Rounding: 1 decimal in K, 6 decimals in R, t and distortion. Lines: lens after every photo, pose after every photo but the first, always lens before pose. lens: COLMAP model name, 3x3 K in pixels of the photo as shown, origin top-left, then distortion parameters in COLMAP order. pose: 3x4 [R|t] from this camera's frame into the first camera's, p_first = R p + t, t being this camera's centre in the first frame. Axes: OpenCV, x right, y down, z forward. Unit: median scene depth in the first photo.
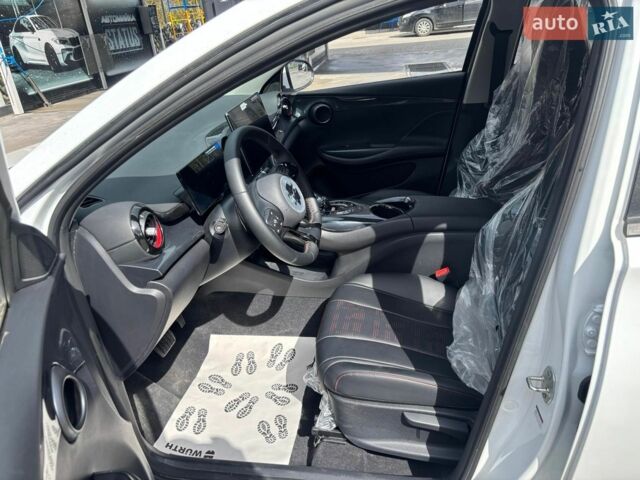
lens RADIAL K [[481.6, 0, 320.0], [0, 481.6, 240.0], [0, 0, 1]] dist [0.061380, -0.070198]
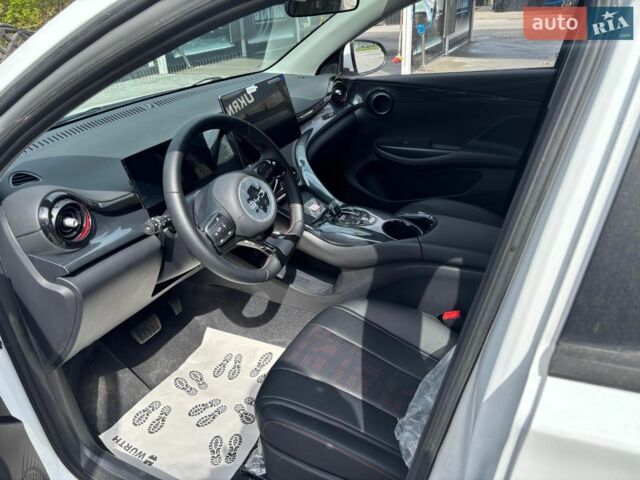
lens RADIAL K [[481.6, 0, 320.0], [0, 481.6, 240.0], [0, 0, 1]] dist [0.061380, -0.070198]
pose [[0.959014, 0.161123, -0.233091, 0.196813], [-0.151307, 0.986693, 0.059518, -0.068580], [0.239579, -0.021810, 0.970632, 0.146555]]
